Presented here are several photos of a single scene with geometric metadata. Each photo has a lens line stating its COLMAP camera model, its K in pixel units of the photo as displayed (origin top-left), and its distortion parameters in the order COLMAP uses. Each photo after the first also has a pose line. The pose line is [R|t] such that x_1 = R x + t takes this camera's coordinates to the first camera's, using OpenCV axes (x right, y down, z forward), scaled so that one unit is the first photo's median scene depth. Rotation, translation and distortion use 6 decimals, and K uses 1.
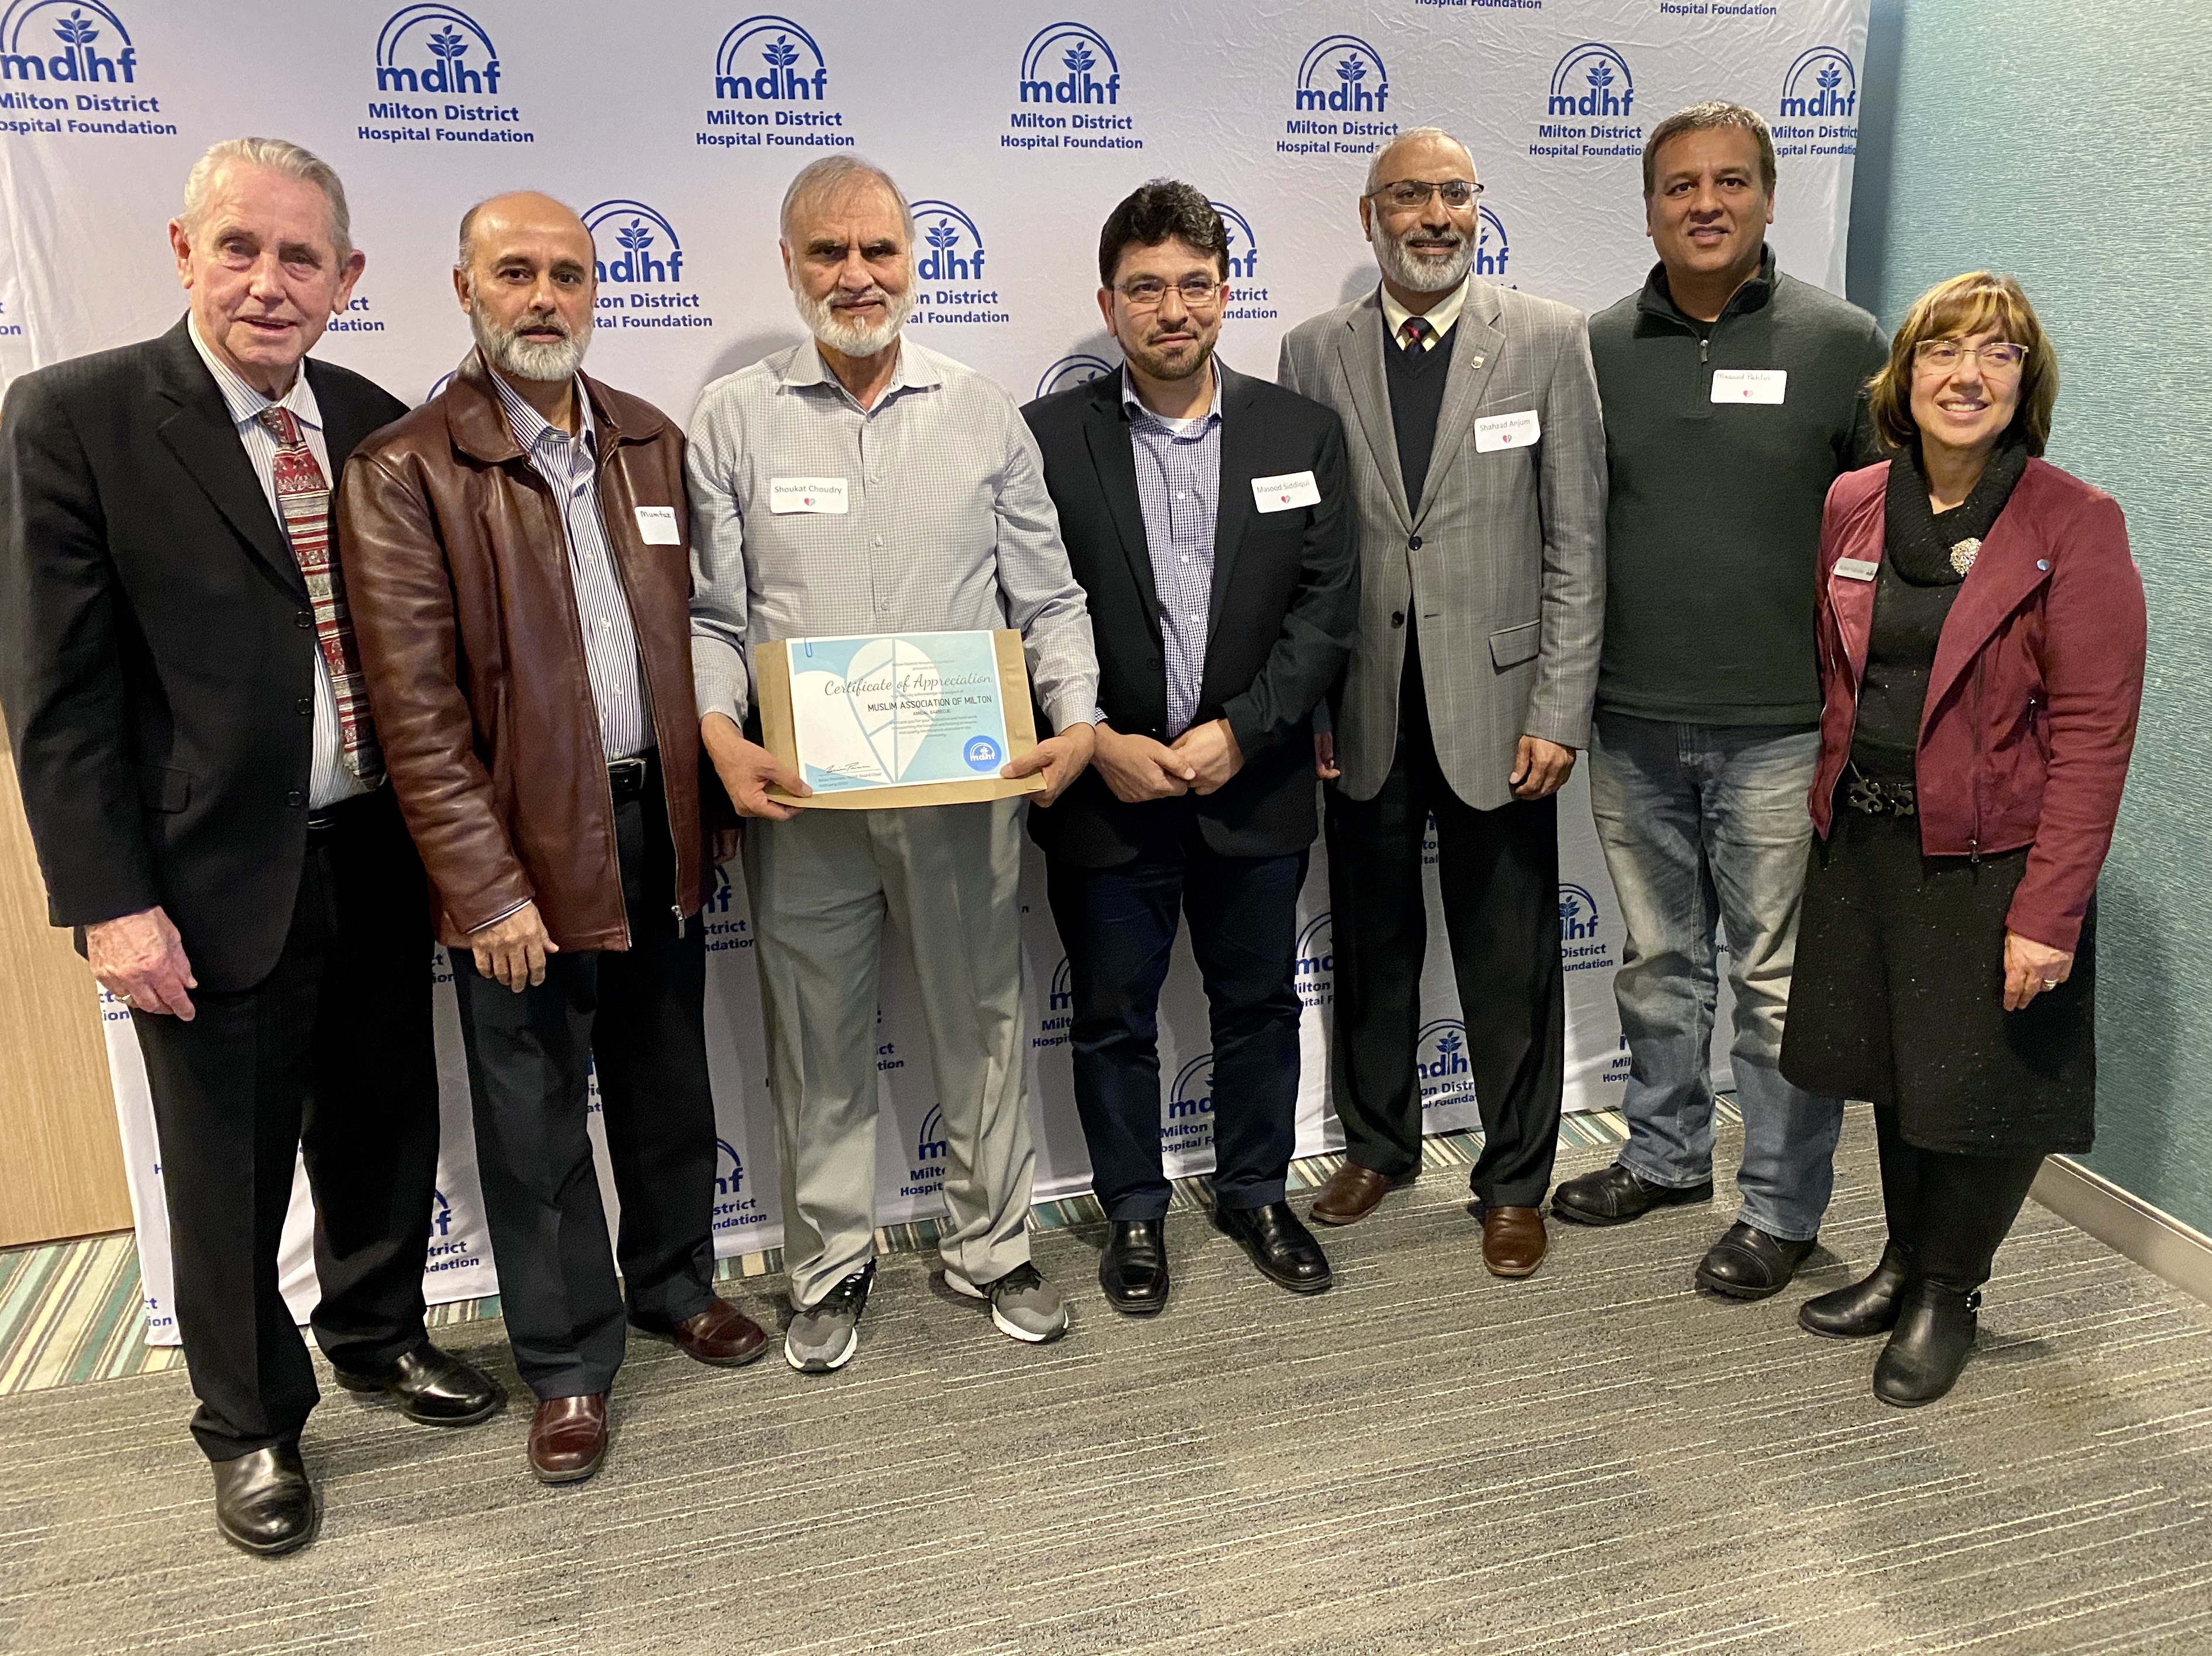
lens RADIAL K [[1660.5, 0, 1133.3], [0, 1660.5, 769.1], [0, 0, 1]] dist [0.001956, -0.020736]
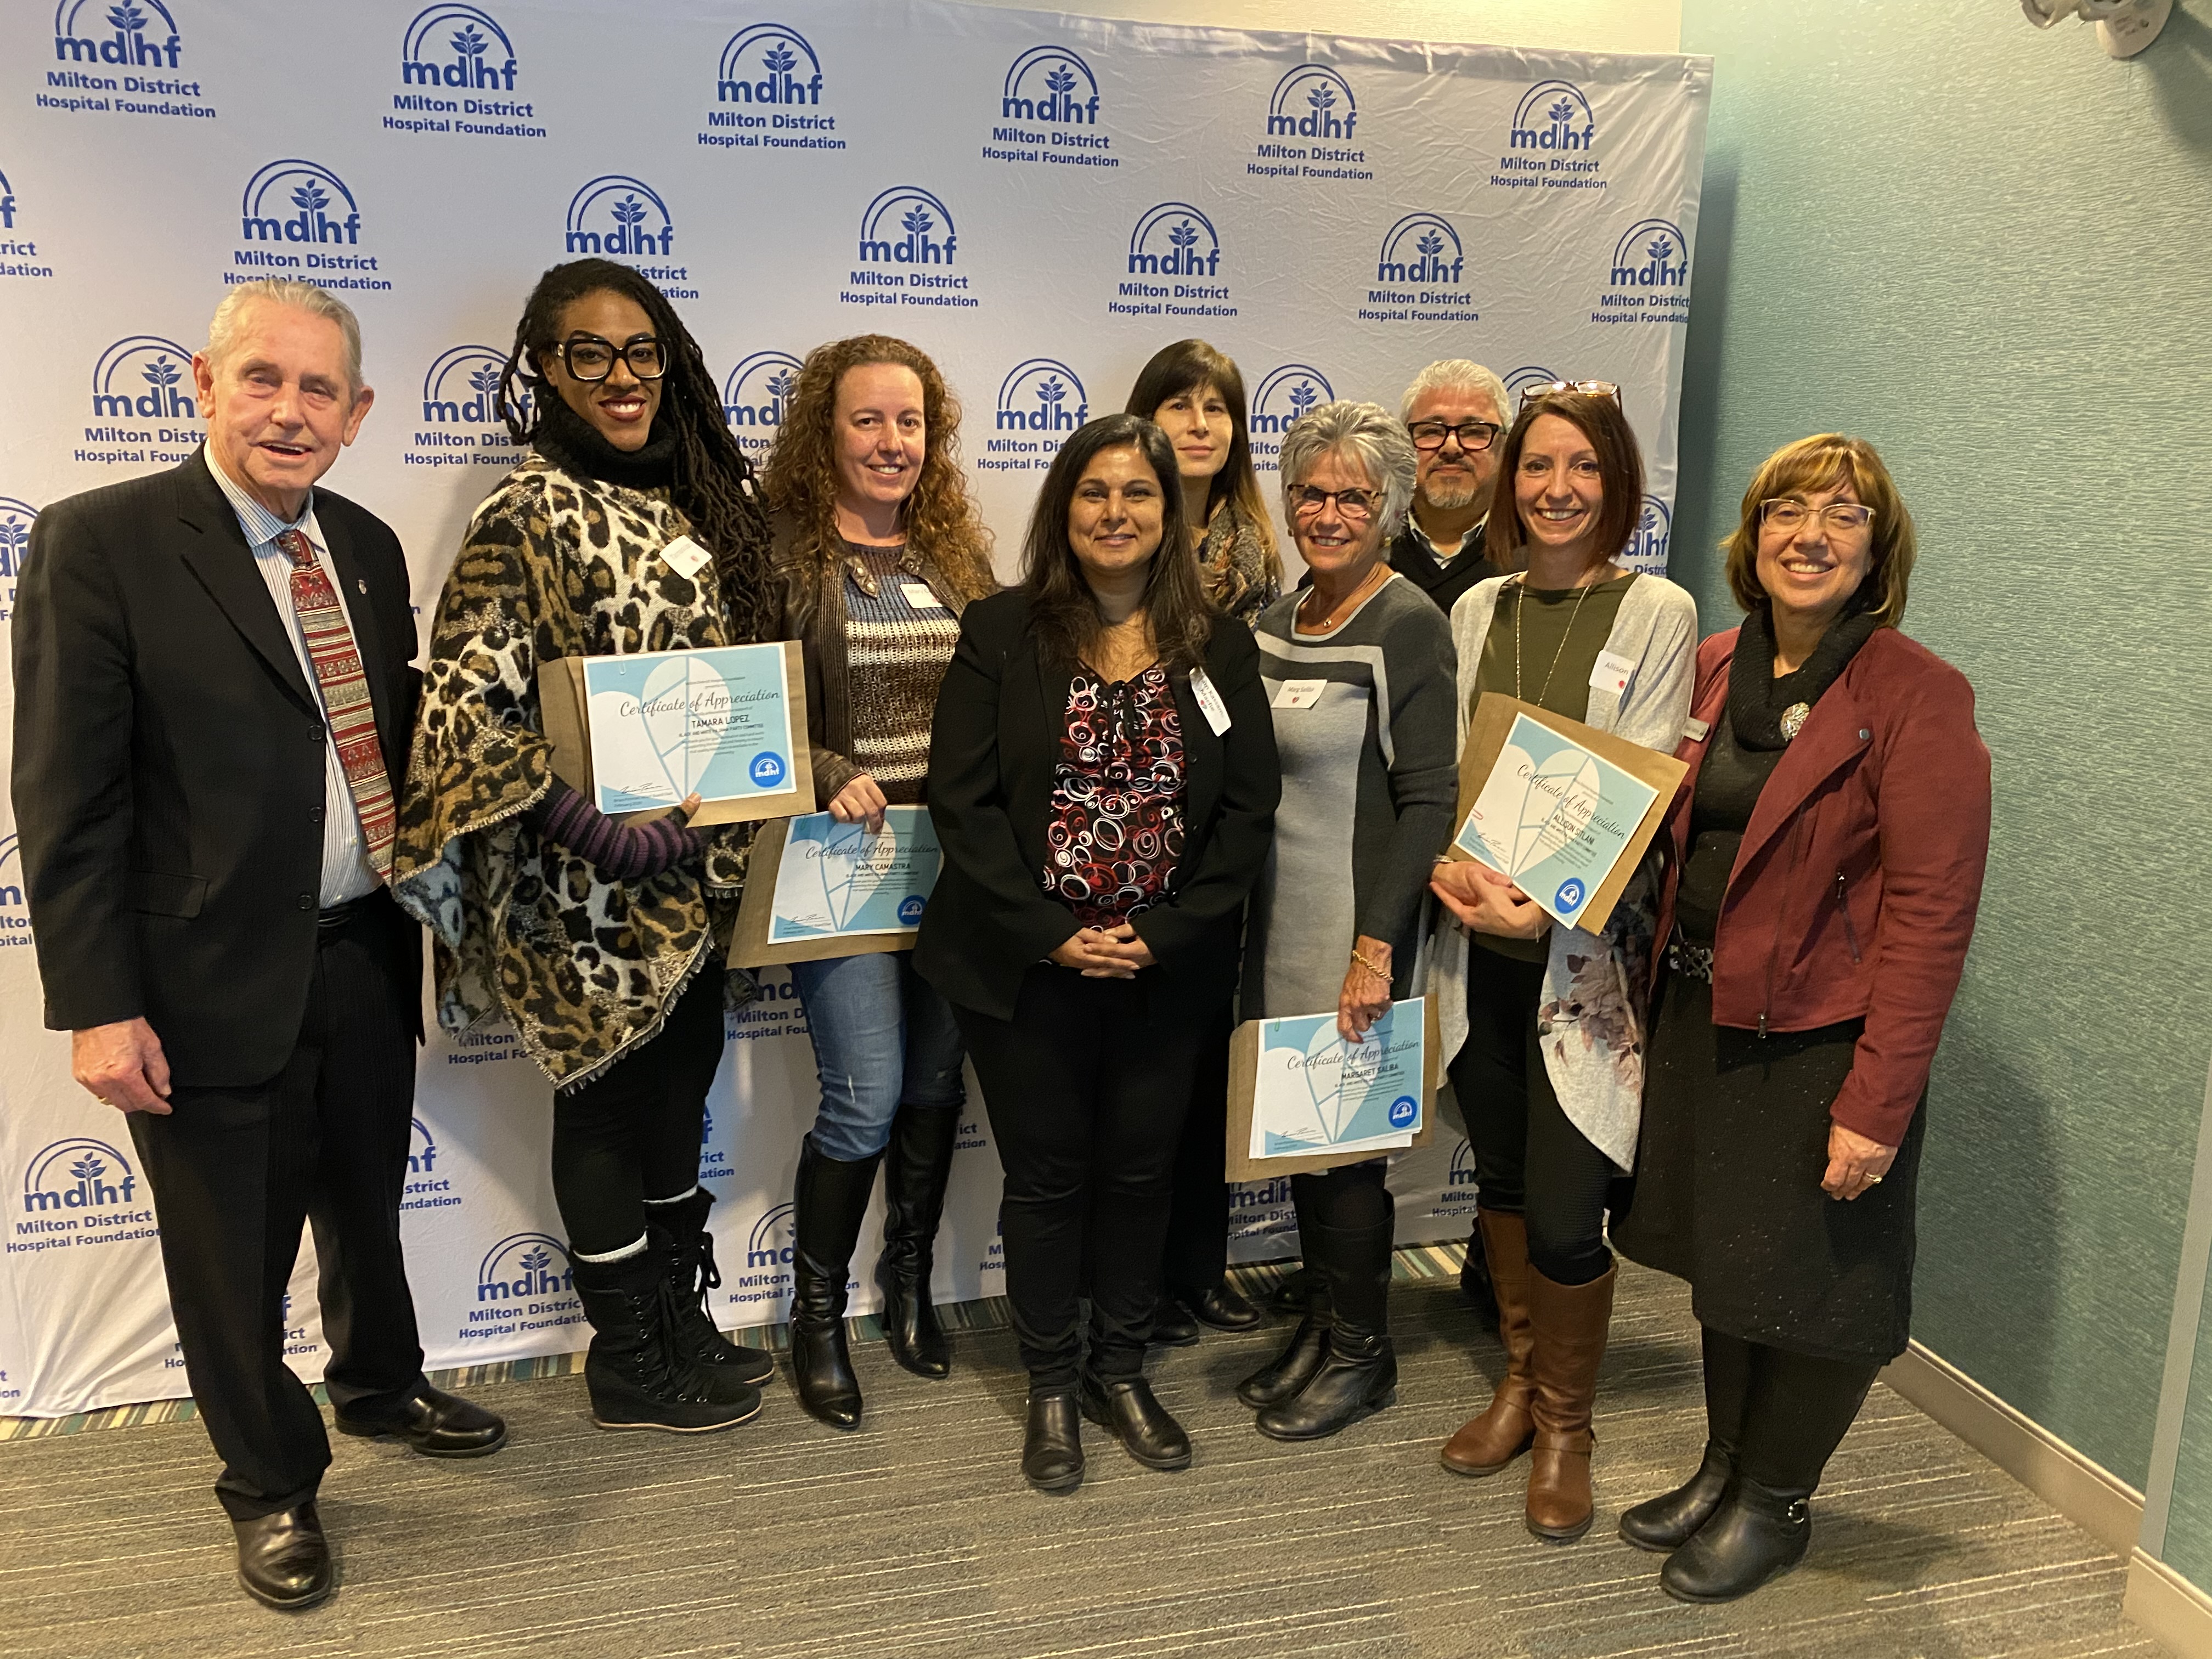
lens RADIAL K [[1574.7, 0, 1070.6], [0, 1574.7, 824.8], [0, 0, 1]] dist [0.021780, -0.038741]
pose [[0.998778, 0.030249, -0.039075, 0.114734], [-0.031765, 0.998743, -0.038778, -0.008842], [0.037853, 0.039971, 0.998484, 0.017073]]
